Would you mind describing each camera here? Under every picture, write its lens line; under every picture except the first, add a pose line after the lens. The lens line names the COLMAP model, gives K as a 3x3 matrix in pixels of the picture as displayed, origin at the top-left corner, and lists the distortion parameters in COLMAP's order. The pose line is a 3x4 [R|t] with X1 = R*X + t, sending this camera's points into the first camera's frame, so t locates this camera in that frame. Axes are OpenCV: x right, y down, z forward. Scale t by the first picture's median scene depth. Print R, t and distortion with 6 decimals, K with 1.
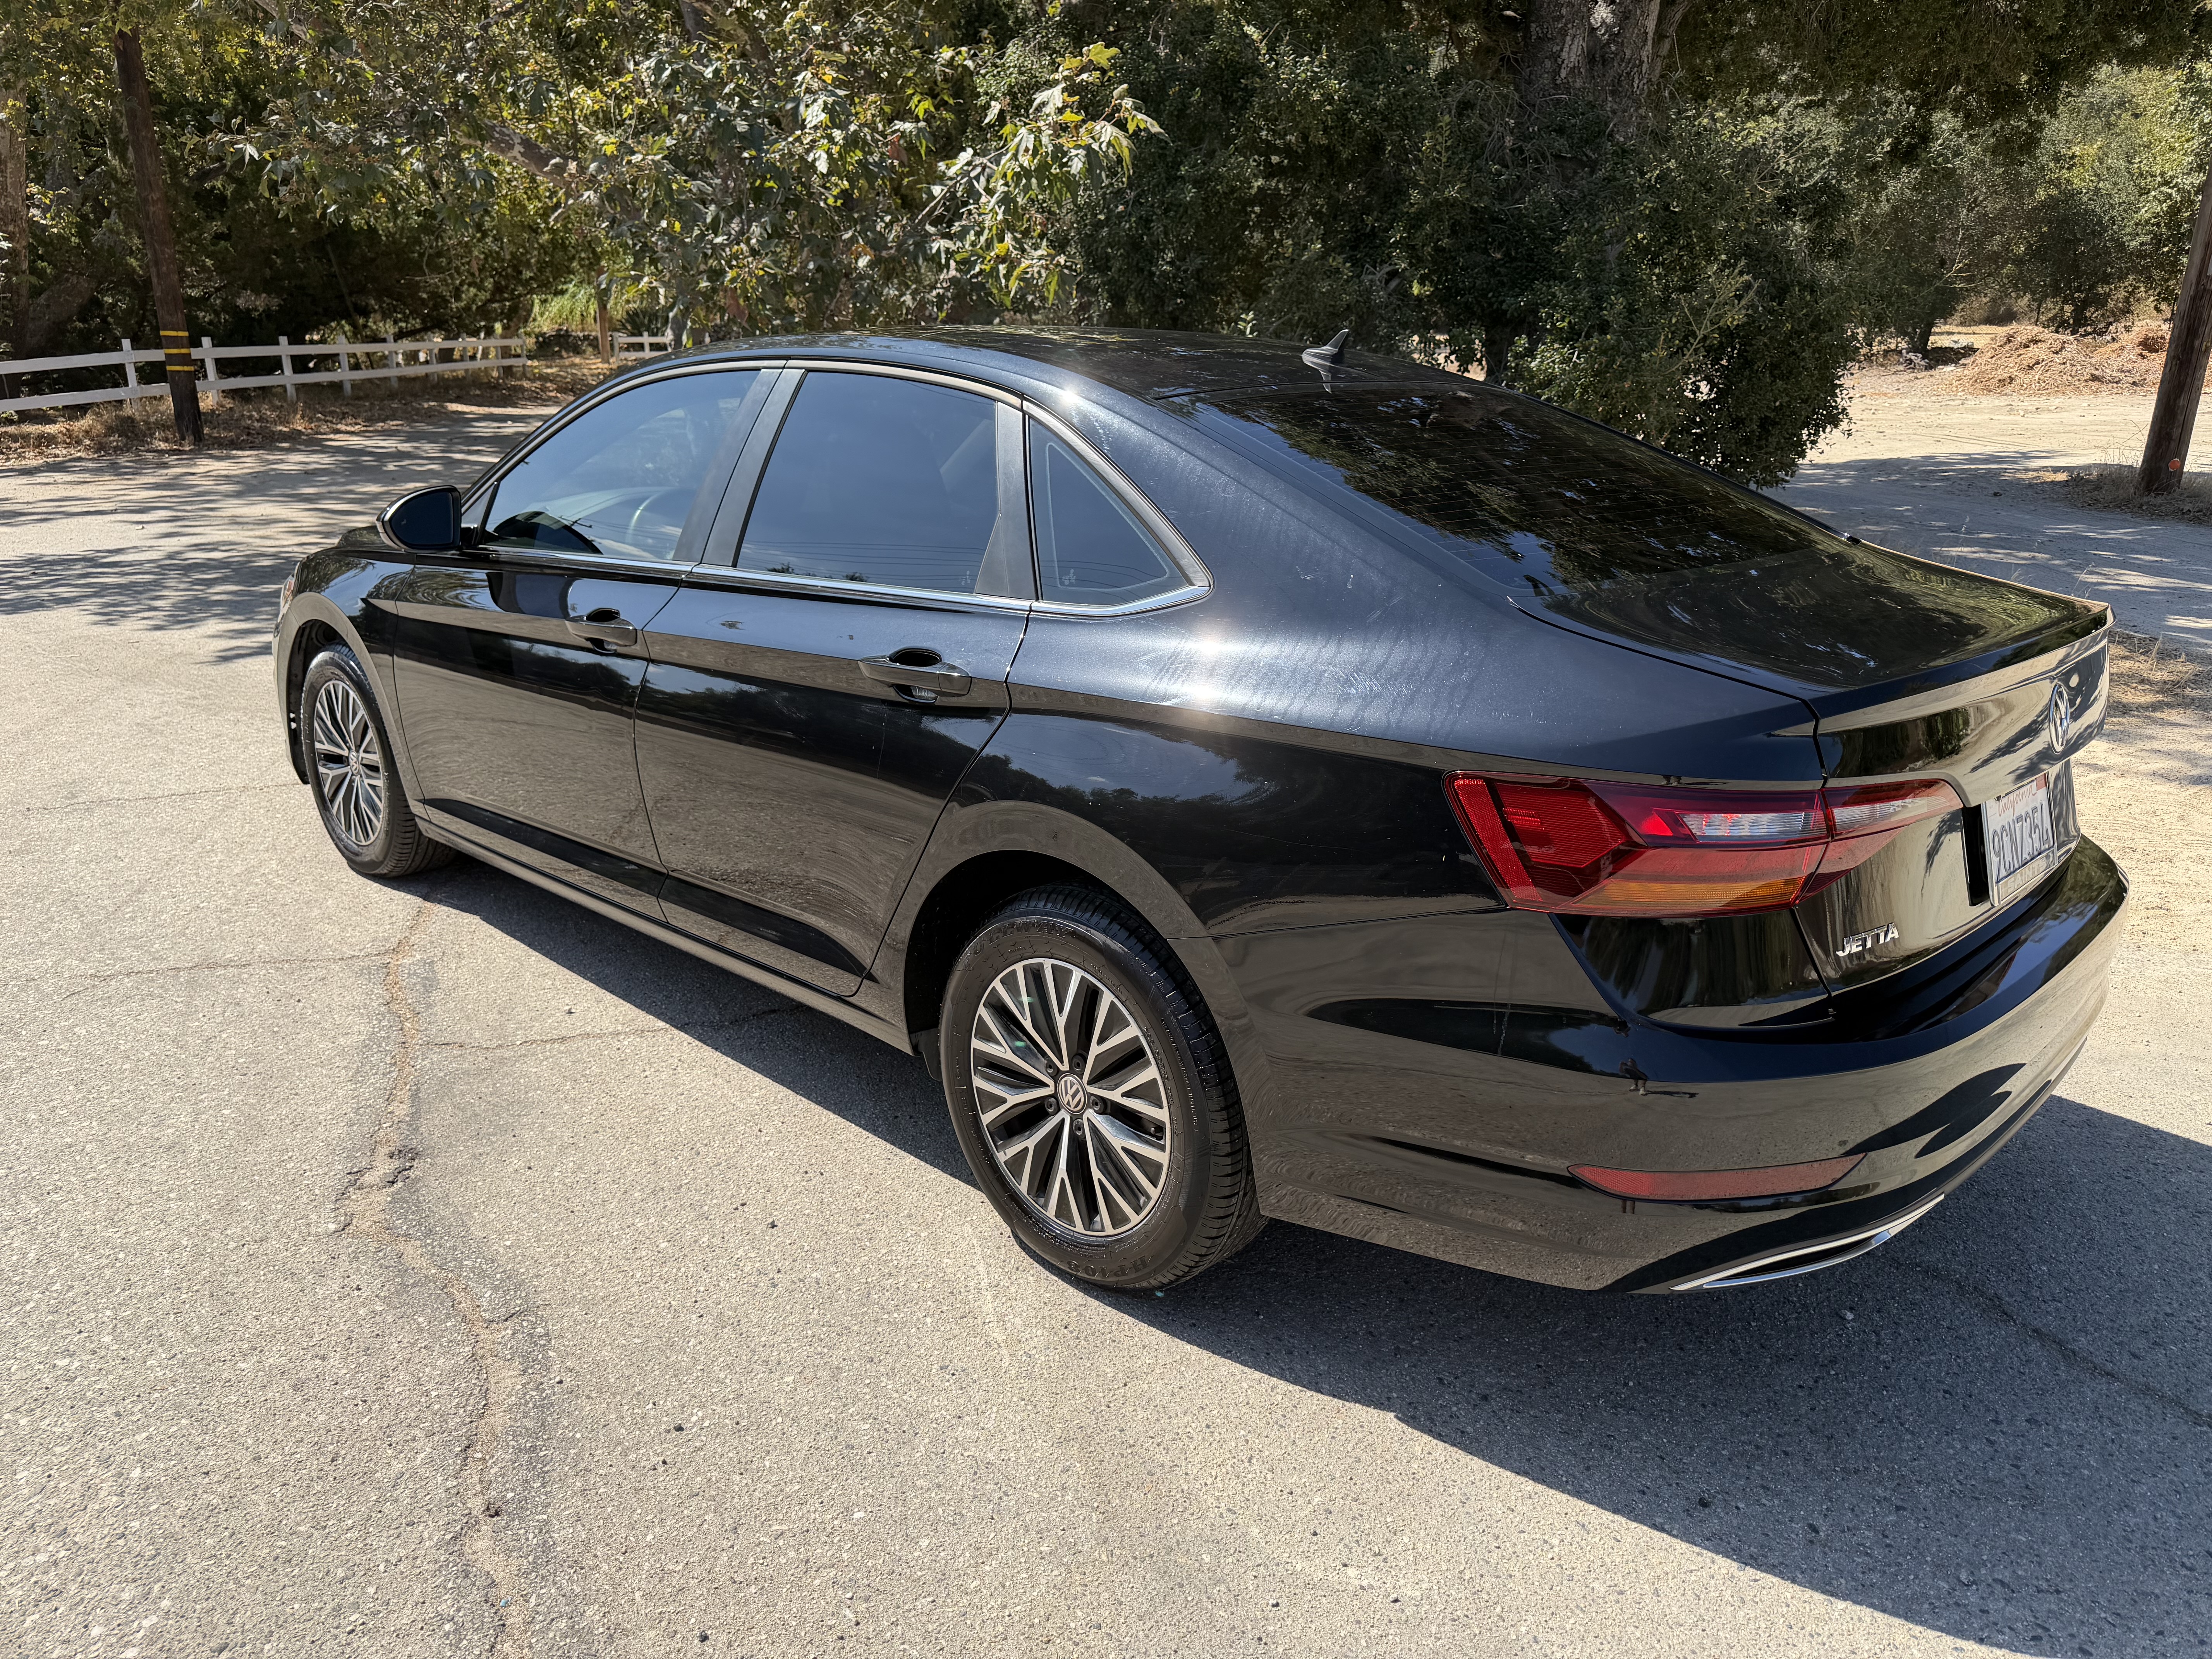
lens RADIAL K [[1572.9, 0, 1110.5], [0, 1572.9, 884.6], [0, 0, 1]] dist [-0.012028, -0.002278]
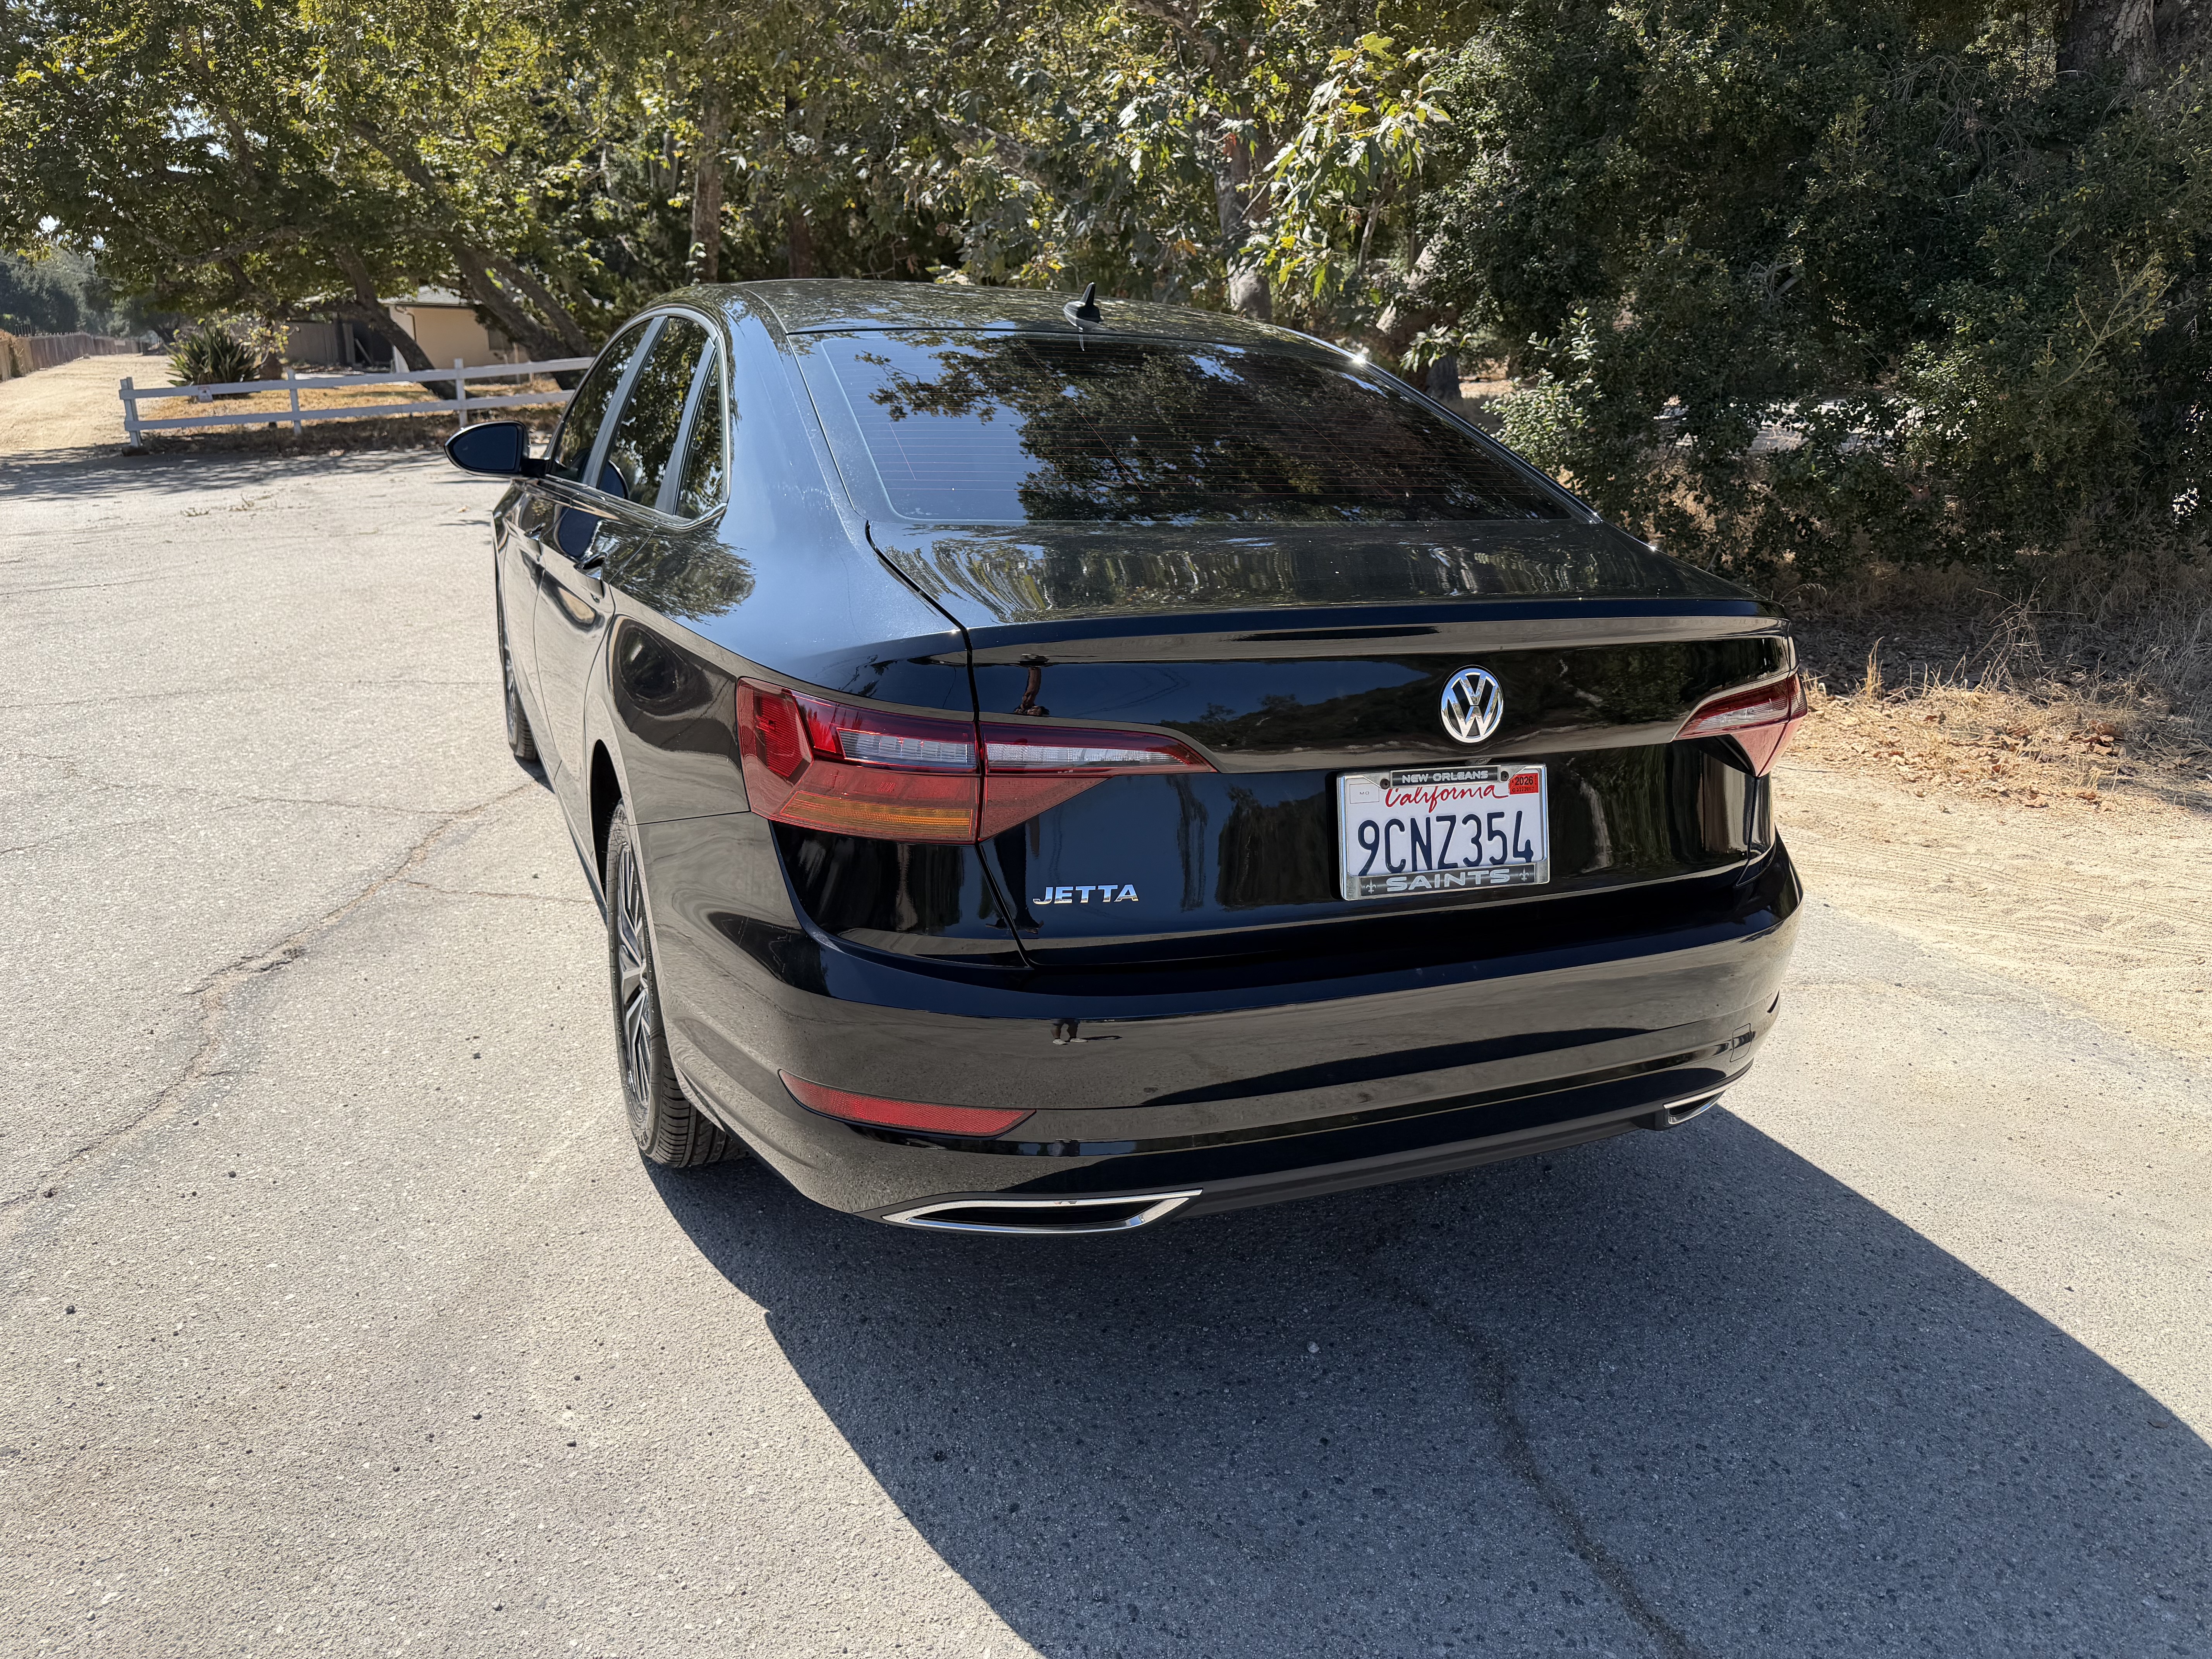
lens RADIAL K [[1597.2, 0, 1187.9], [0, 1597.2, 866.6], [0, 0, 1]] dist [0.101811, -0.153528]
pose [[0.921264, 0.135246, -0.364667, 0.288333], [-0.147217, 0.989091, -0.005087, 0.004533], [0.360001, 0.058371, 0.931124, 0.031965]]
